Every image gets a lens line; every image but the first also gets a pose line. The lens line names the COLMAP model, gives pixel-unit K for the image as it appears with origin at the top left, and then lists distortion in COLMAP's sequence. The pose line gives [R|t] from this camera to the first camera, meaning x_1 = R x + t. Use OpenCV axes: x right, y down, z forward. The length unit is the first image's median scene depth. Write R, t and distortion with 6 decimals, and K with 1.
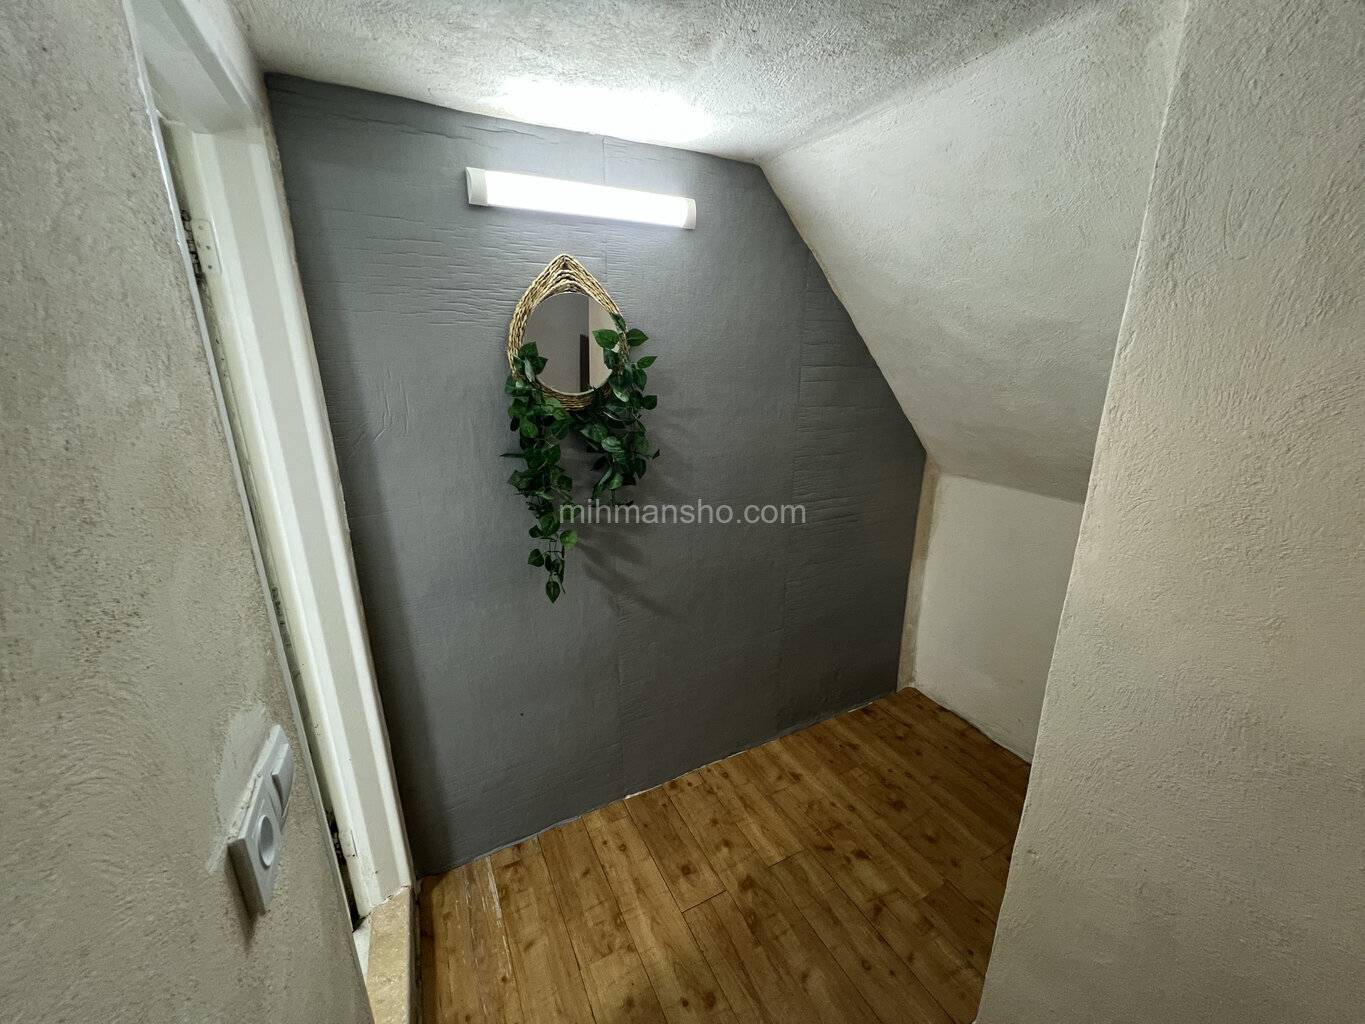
lens RADIAL K [[546.3, 0, 674.3], [0, 546.3, 508.8], [0, 0, 1]] dist [-0.001980, -0.000002]
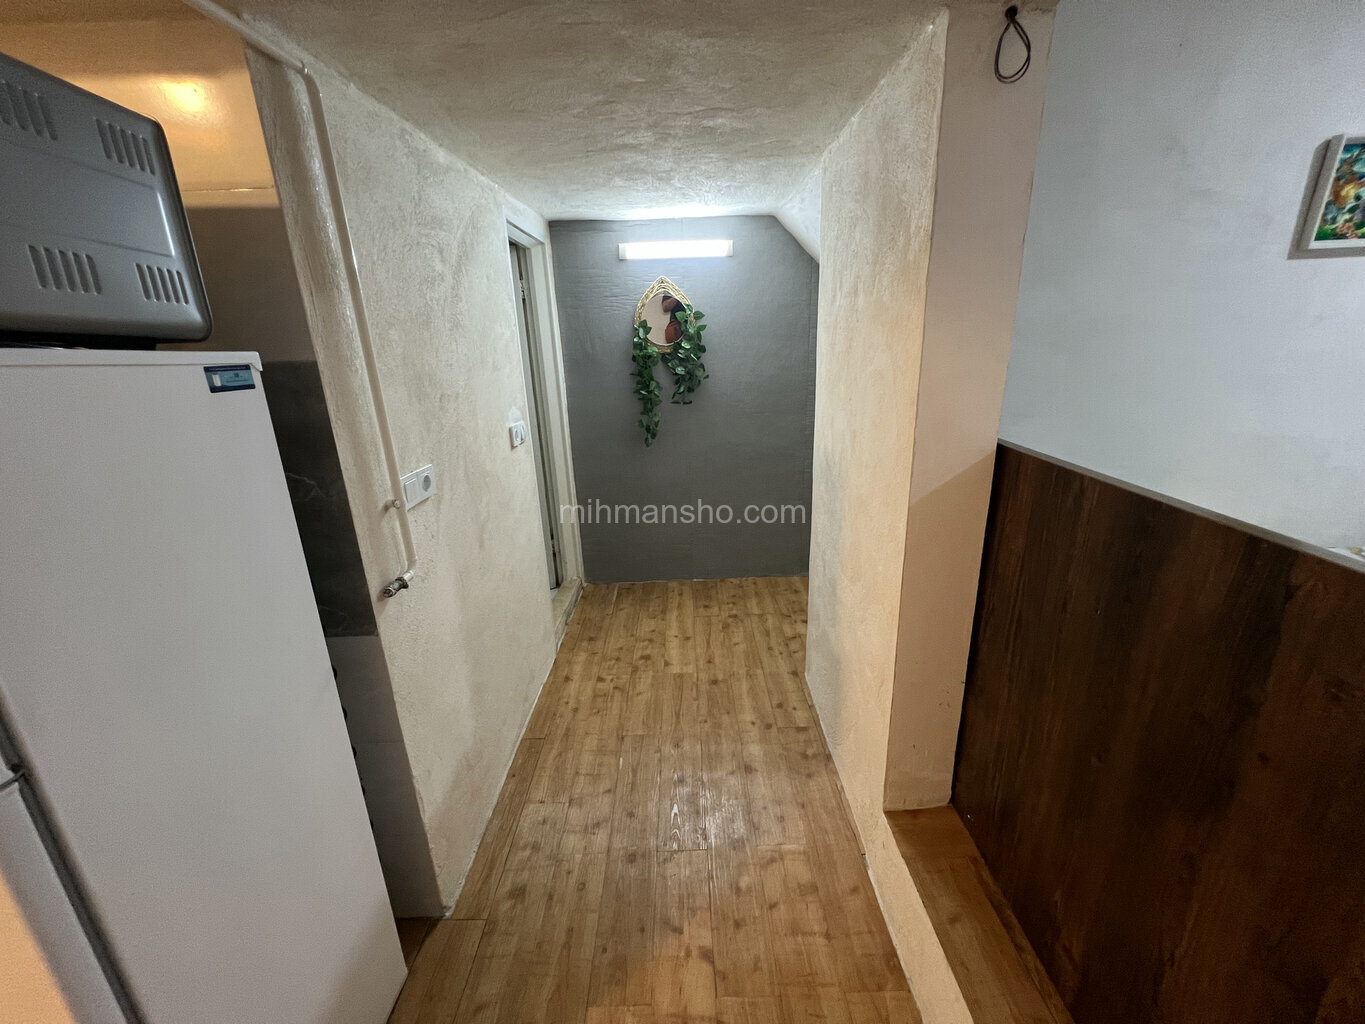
lens RADIAL K [[546.3, 0, 674.3], [0, 546.3, 508.8], [0, 0, 1]] dist [-0.001980, -0.000002]
pose [[0.890936, 0.116314, -0.438980, 0.808720], [-0.099680, 0.993157, 0.060846, 0.268651], [0.443054, -0.010453, 0.896434, -0.811465]]
